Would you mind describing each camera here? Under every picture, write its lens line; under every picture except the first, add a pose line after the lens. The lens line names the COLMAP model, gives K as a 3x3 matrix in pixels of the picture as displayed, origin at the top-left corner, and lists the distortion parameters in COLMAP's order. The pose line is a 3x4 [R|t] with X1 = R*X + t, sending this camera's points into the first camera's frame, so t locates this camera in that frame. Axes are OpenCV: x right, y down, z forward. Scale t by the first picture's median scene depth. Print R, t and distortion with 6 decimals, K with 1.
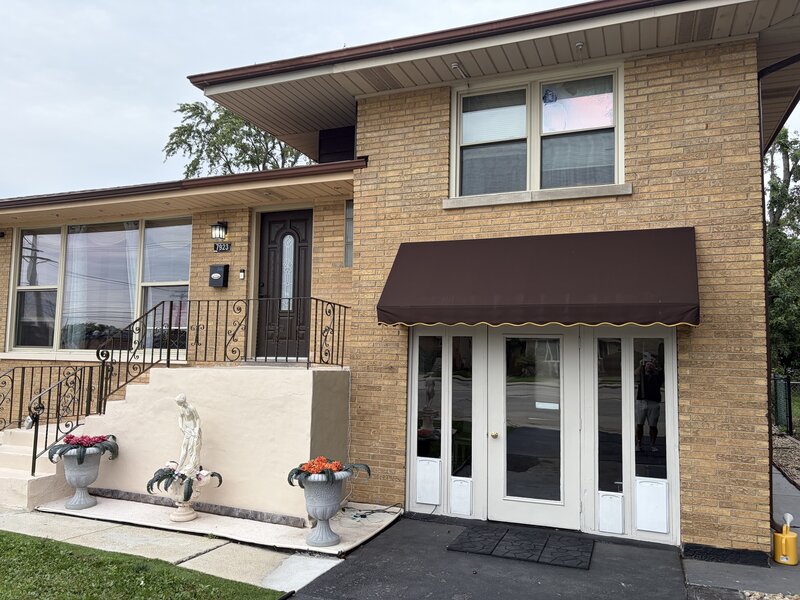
lens RADIAL K [[597.4, 0, 403.5], [0, 597.4, 306.5], [0, 0, 1]] dist [0.044485, -0.056405]
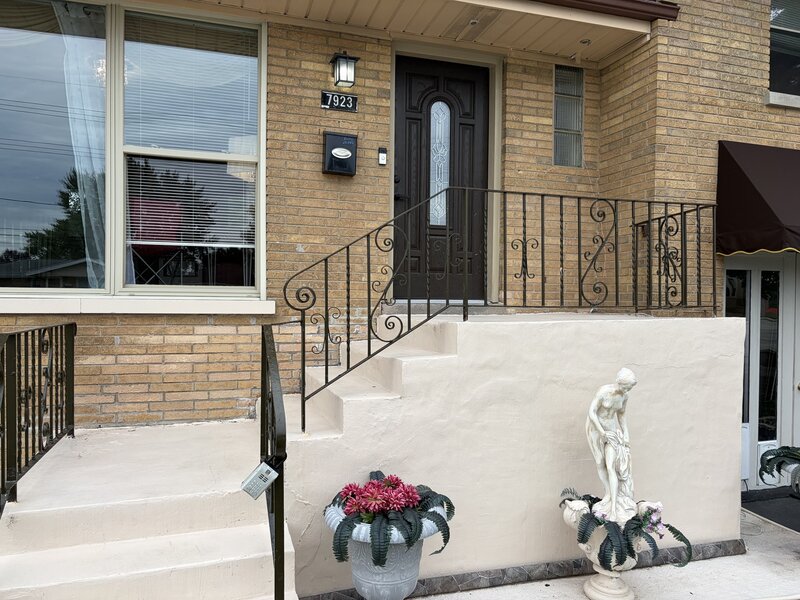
lens RADIAL K [[597.4, 0, 403.5], [0, 597.4, 306.5], [0, 0, 1]] dist [0.044485, -0.056405]
pose [[0.772308, -0.018629, 0.634975, -0.775485], [-0.043059, 0.995736, 0.081584, 0.052252], [-0.633788, -0.090350, 0.768212, 0.664919]]
